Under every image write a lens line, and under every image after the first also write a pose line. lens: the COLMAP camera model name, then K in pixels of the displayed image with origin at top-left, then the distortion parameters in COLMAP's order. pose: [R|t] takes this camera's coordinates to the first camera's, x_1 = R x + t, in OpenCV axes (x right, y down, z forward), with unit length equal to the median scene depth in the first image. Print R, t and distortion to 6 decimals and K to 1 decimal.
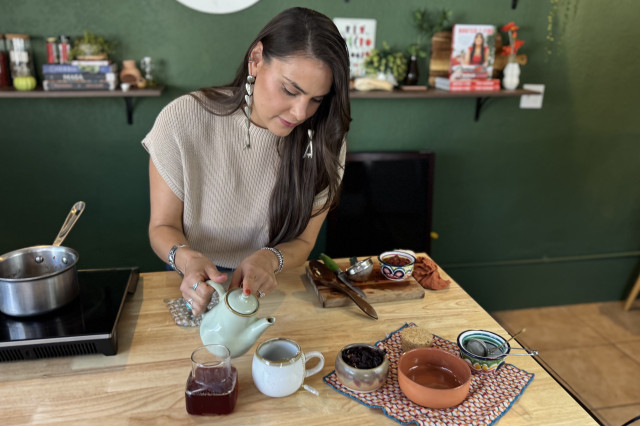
lens RADIAL K [[539.5, 0, 320.0], [0, 539.5, 213.0], [0, 0, 1]] dist [0.096667, -0.168785]
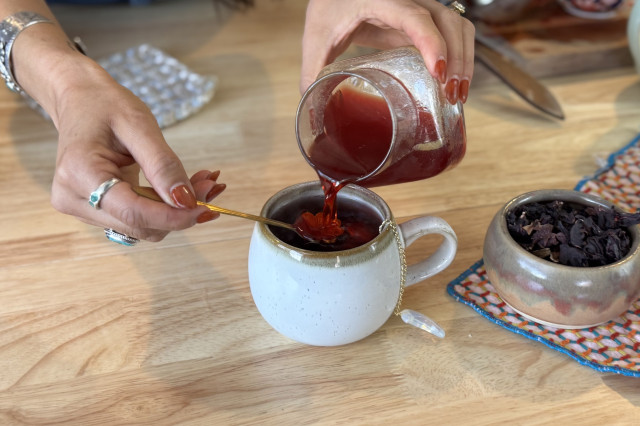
lens RADIAL K [[548.6, 0, 320.0], [0, 548.6, 213.0], [0, 0, 1]] dist [0.006666, -0.005146]
pose [[0.994919, -0.036954, 0.093650, -0.112098], [0.000503, 0.932014, 0.362422, 0.129806], [-0.100676, -0.360533, 0.927297, 0.701961]]
